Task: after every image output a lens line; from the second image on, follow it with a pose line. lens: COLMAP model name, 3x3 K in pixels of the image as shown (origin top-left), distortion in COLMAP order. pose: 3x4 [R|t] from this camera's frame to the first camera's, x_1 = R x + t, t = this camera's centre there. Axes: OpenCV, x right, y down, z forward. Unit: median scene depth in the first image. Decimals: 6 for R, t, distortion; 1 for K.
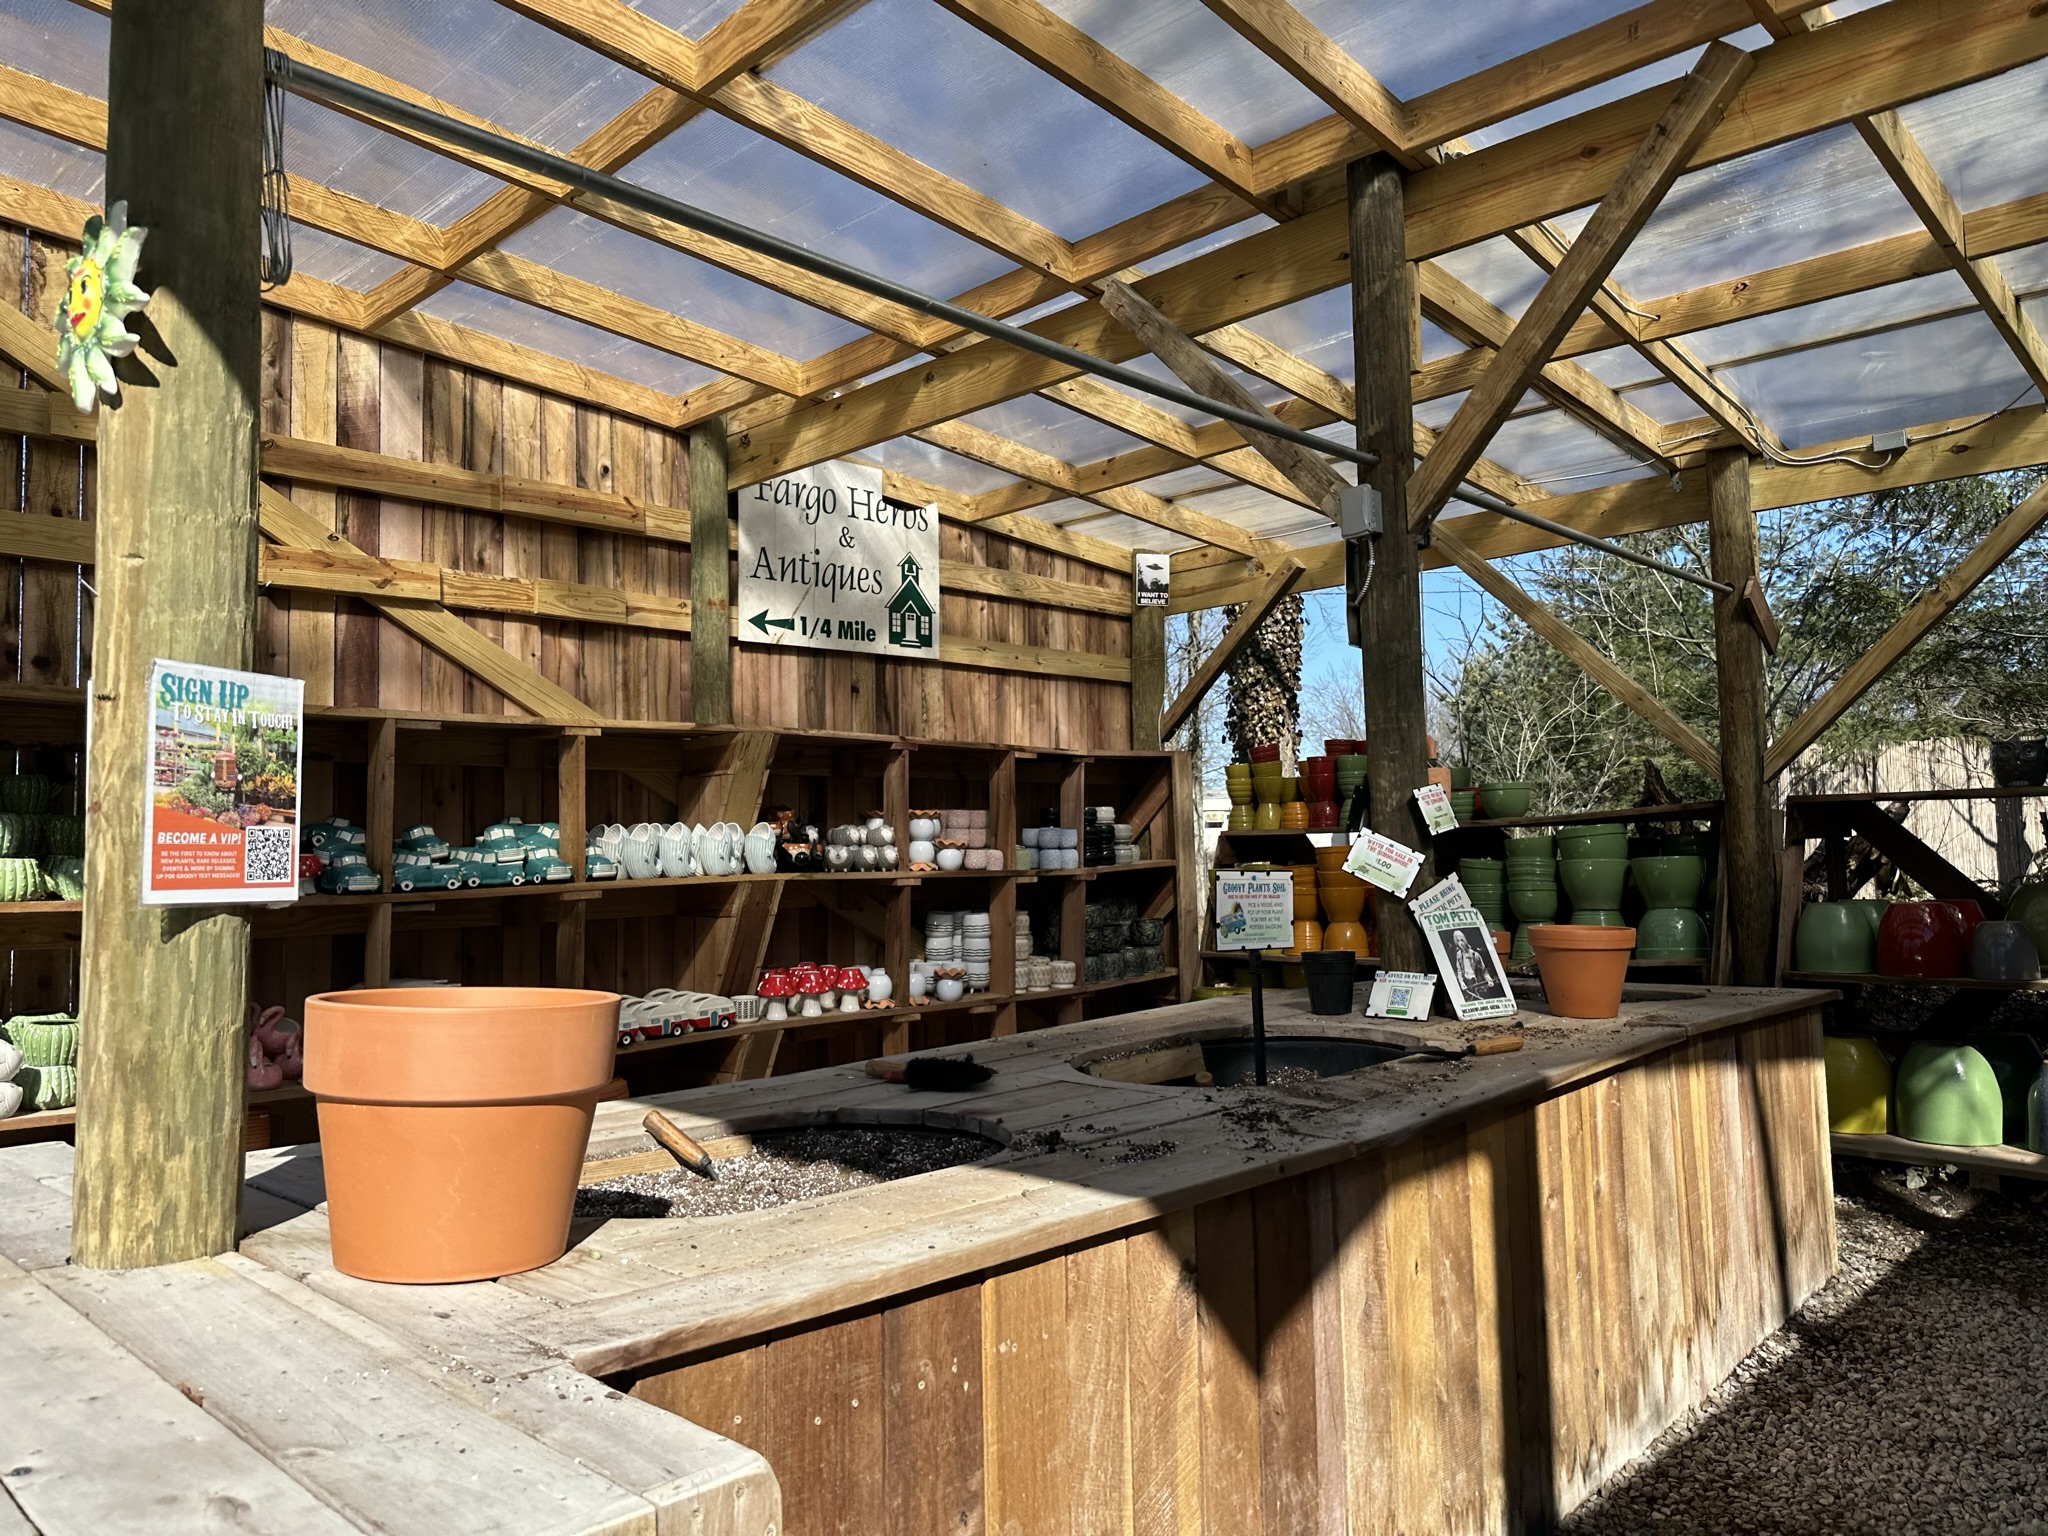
lens RADIAL K [[1409.4, 0, 1024.0], [0, 1409.4, 768.0], [0, 0, 1]] dist [0.001622, 0.000324]
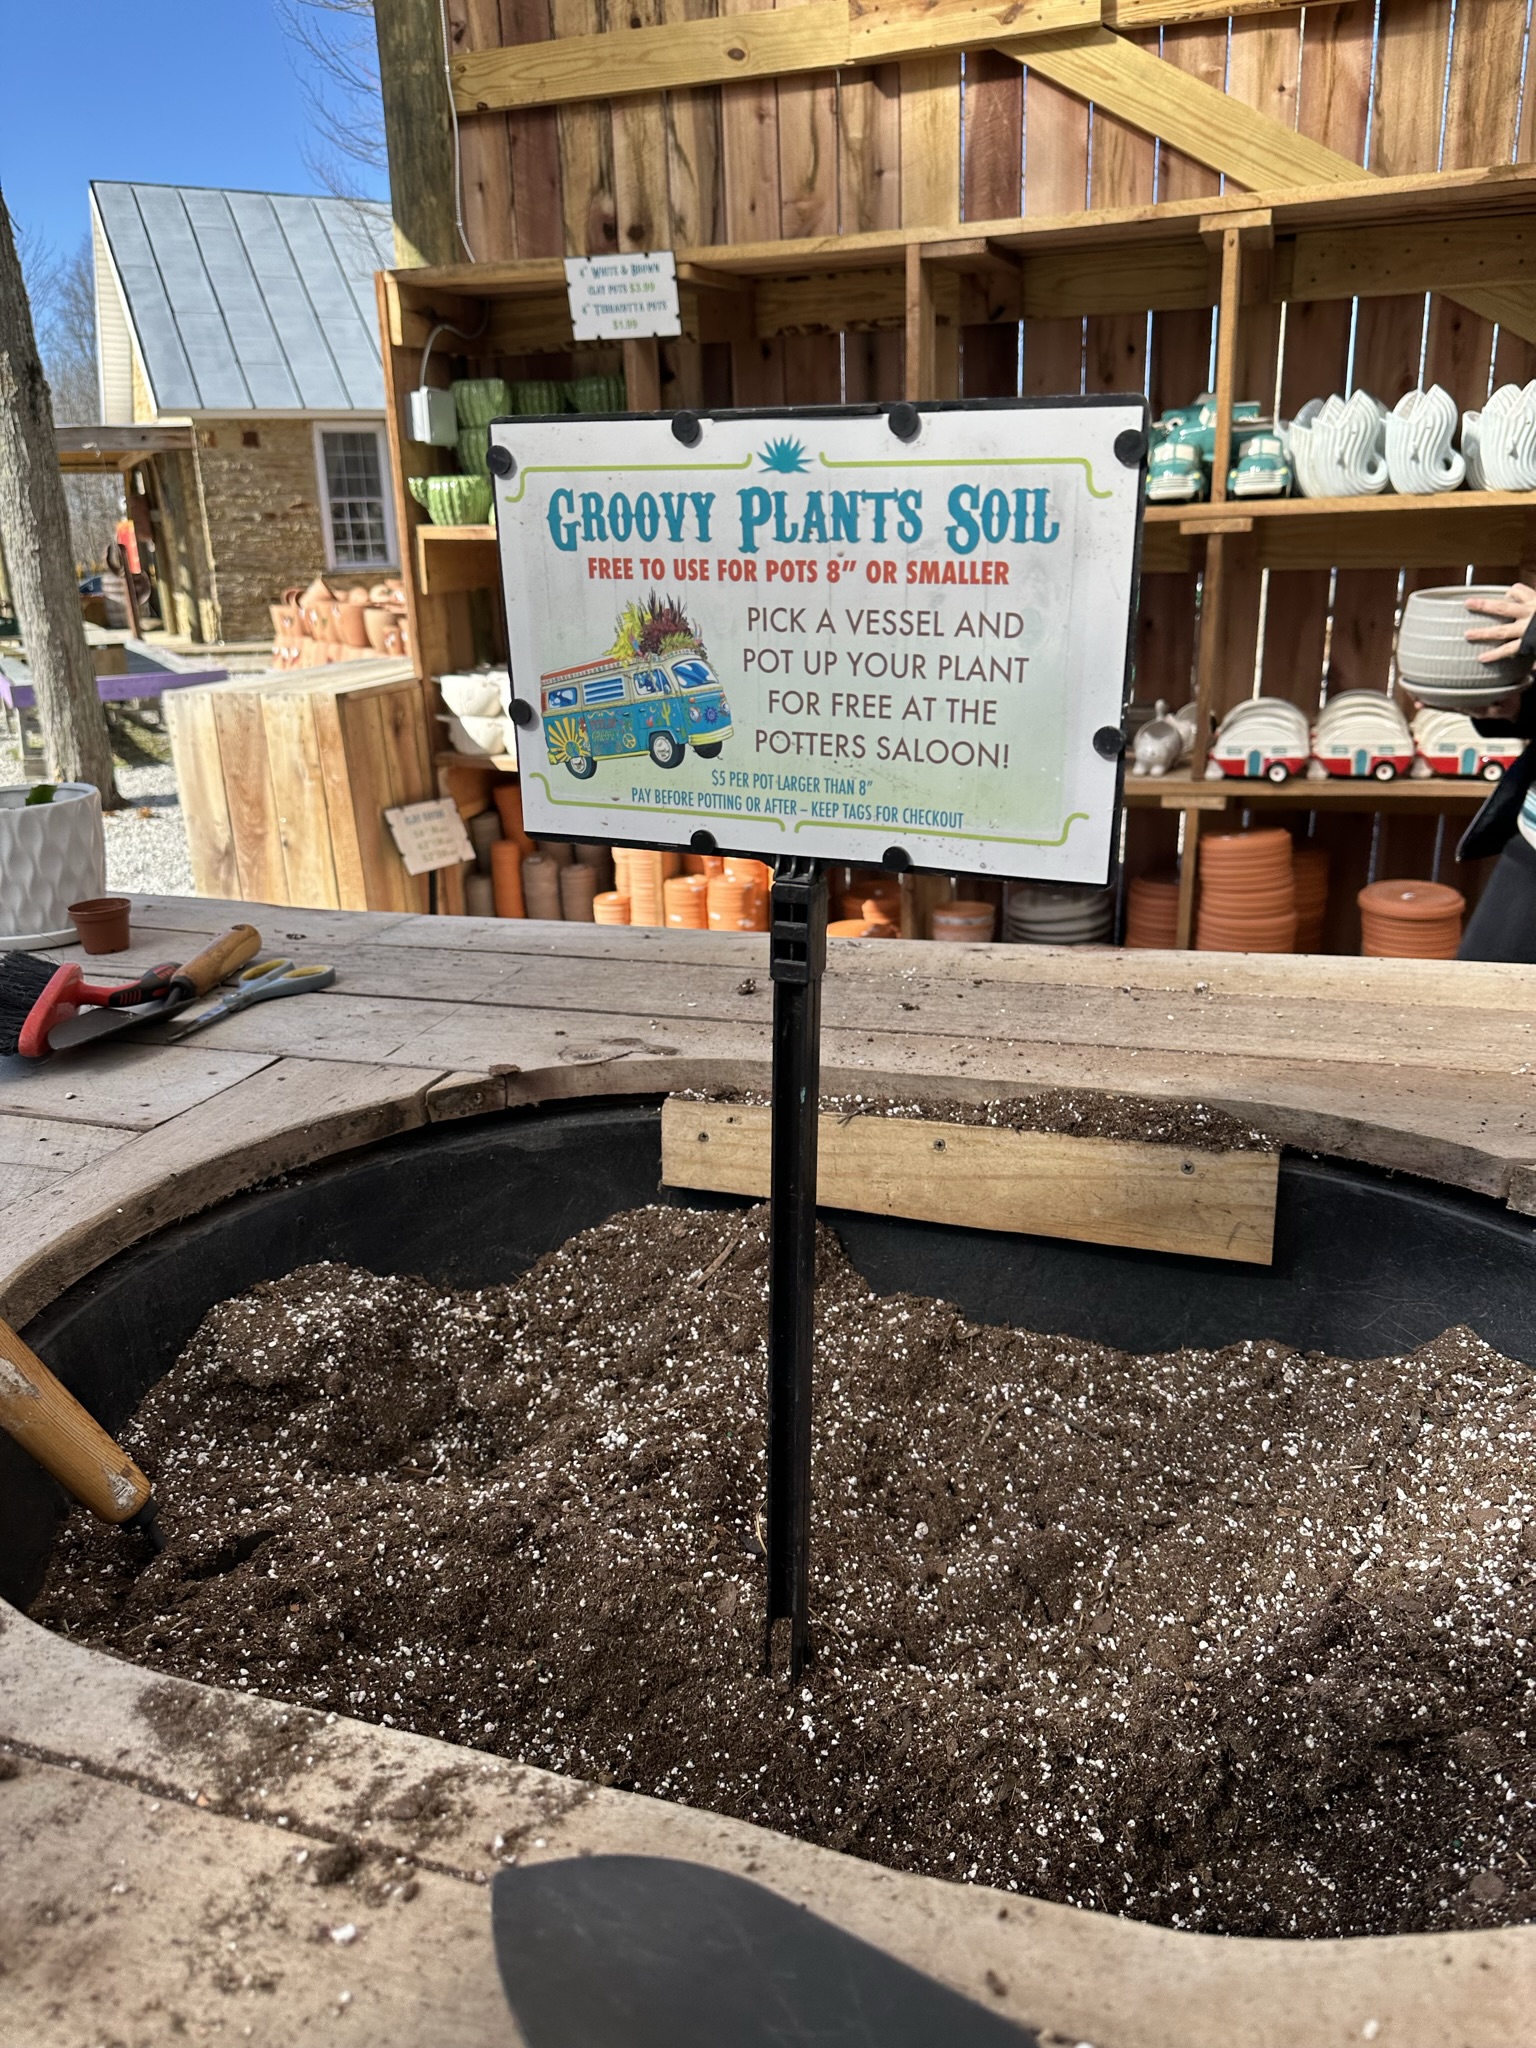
lens RADIAL K [[1459.6, 0, 768.0], [0, 1459.6, 1024.0], [0, 0, 1]] dist [-0.006371, -0.003245]
pose [[0.430298, 0.300286, -0.851277, 0.198029], [0.075168, 0.927853, 0.365293, 0.045483], [0.899552, -0.221174, 0.376682, 0.541126]]
